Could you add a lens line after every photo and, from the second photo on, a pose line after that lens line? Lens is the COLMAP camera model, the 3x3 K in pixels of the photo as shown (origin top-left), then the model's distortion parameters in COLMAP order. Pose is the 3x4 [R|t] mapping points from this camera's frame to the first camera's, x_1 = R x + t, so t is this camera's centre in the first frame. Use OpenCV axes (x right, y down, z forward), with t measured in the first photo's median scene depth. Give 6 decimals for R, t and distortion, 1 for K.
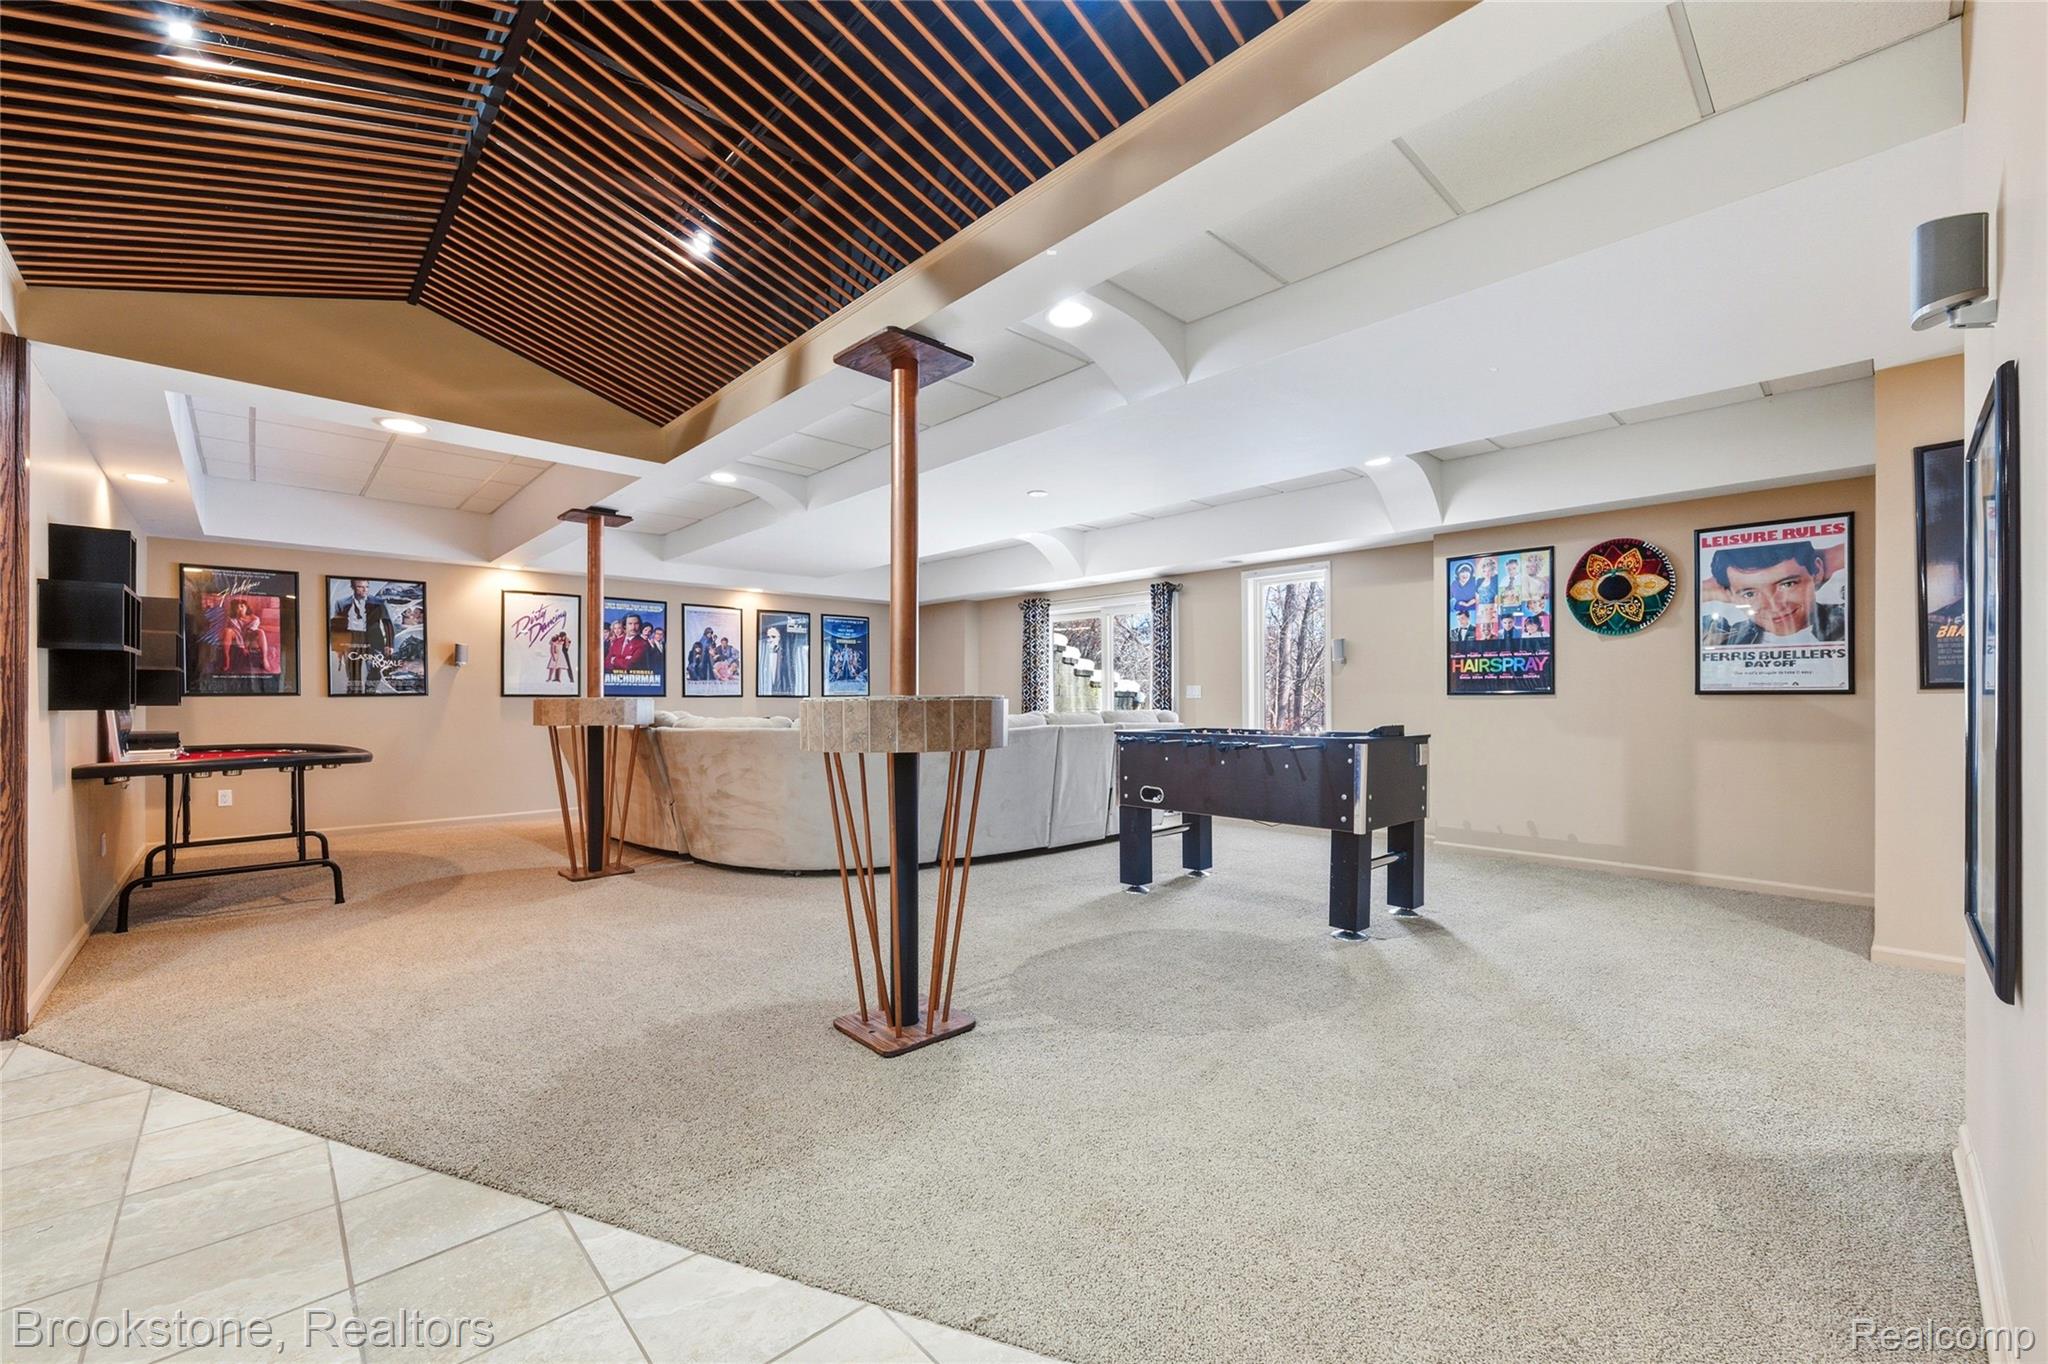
lens RADIAL K [[807.5, 0, 1026.5], [0, 807.5, 696.5], [0, 0, 1]] dist [-0.003442, -0.000183]
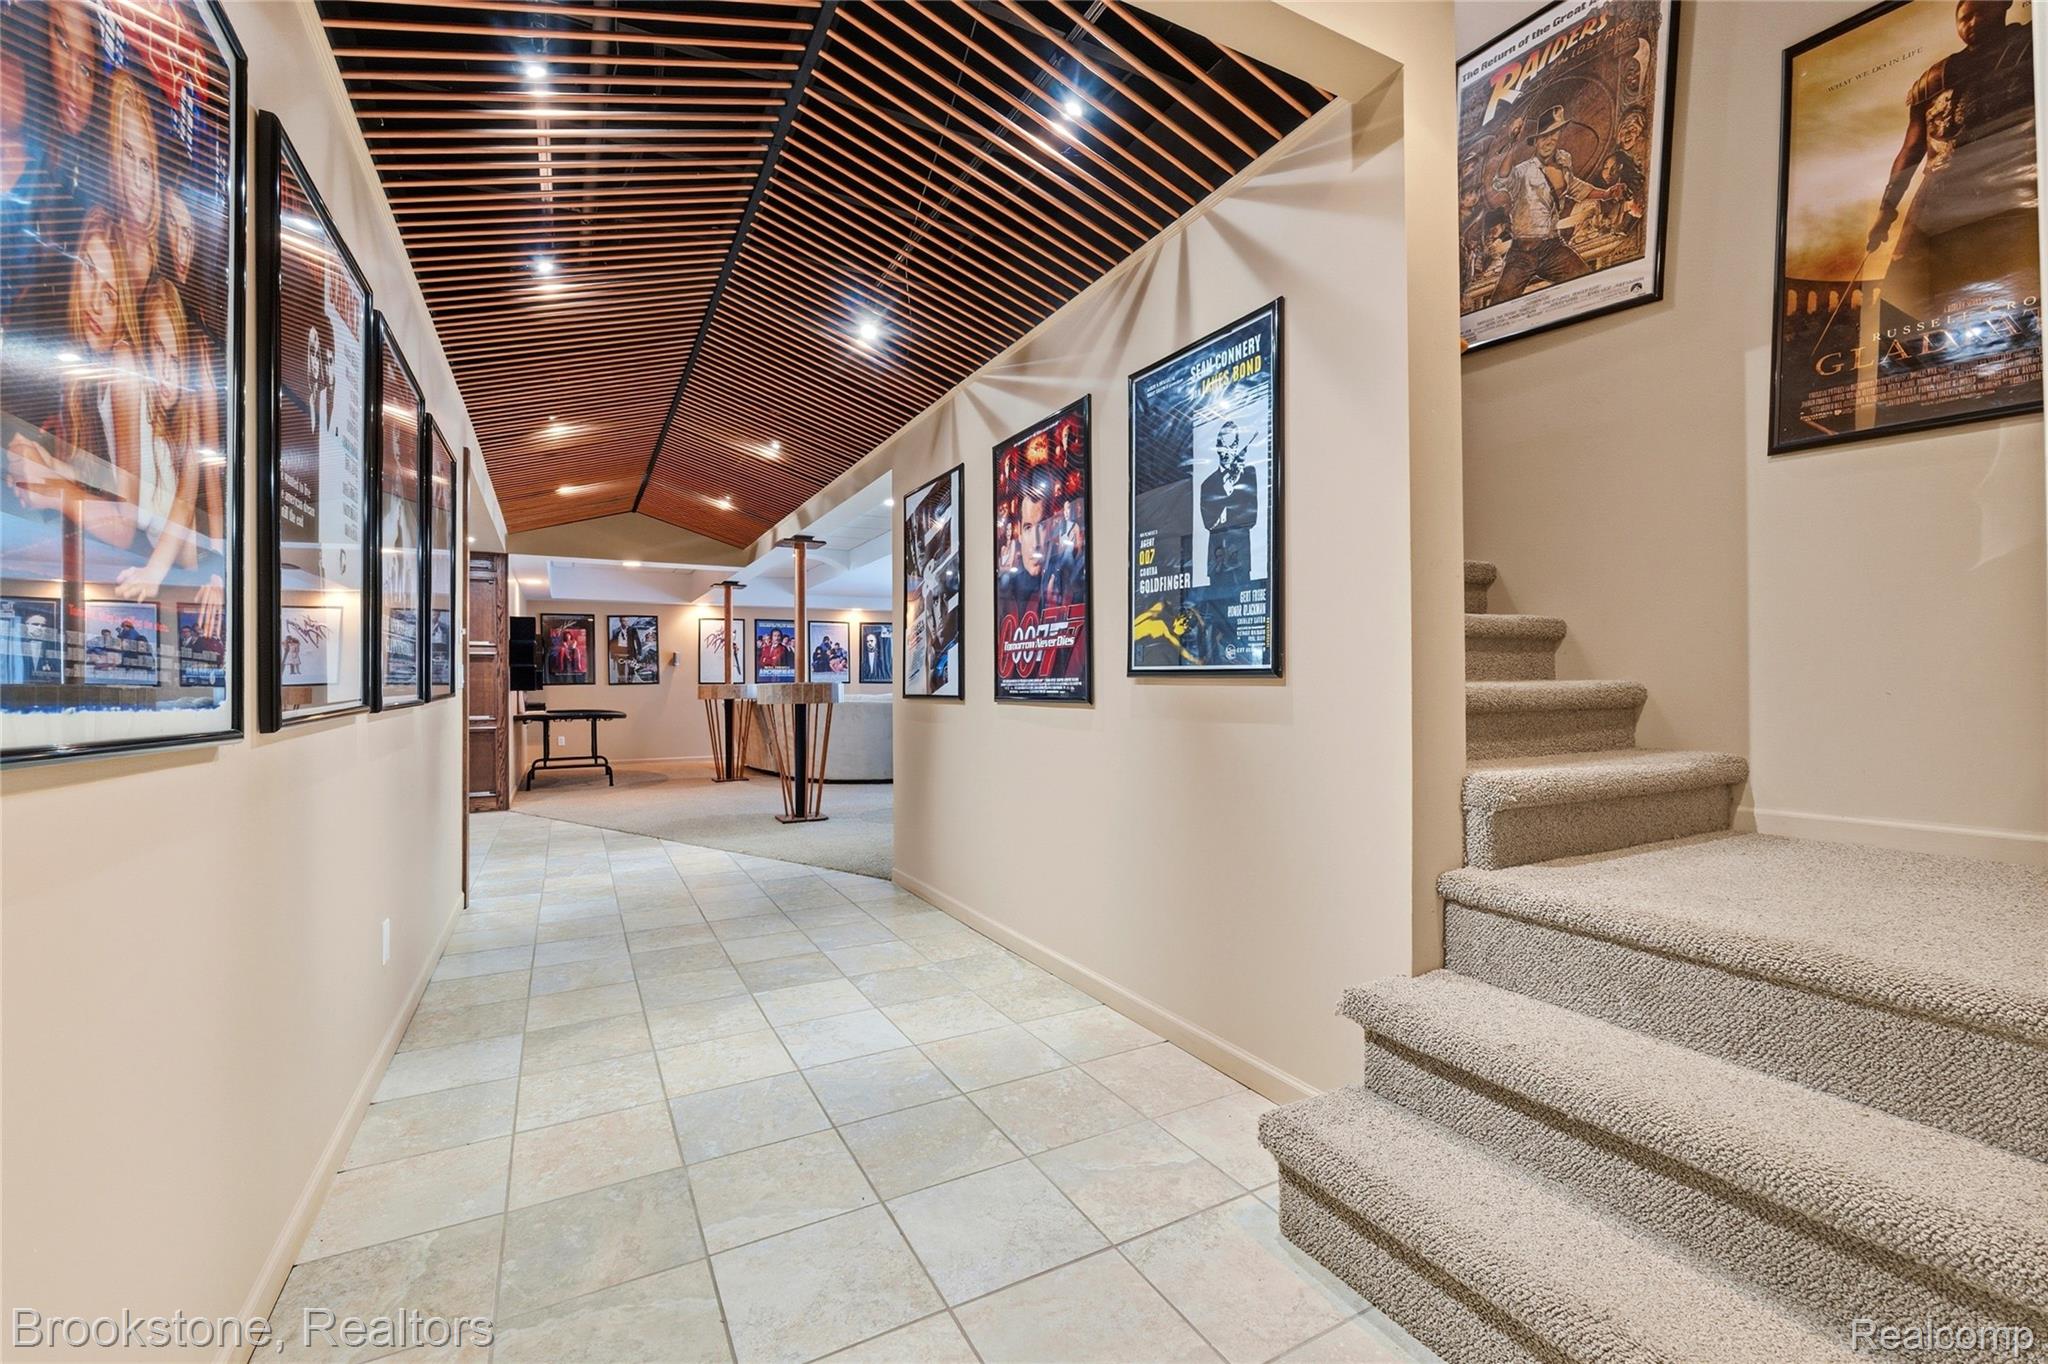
lens RADIAL K [[841.9, 0, 1022.1], [0, 841.9, 680.6], [0, 0, 1]] dist [-0.001615, -0.000107]
pose [[0.964299, -0.008910, -0.264665, 0.491000], [0.008575, 0.999960, -0.002421, 0.002865], [0.264677, 0.000065, 0.964337, -0.534575]]
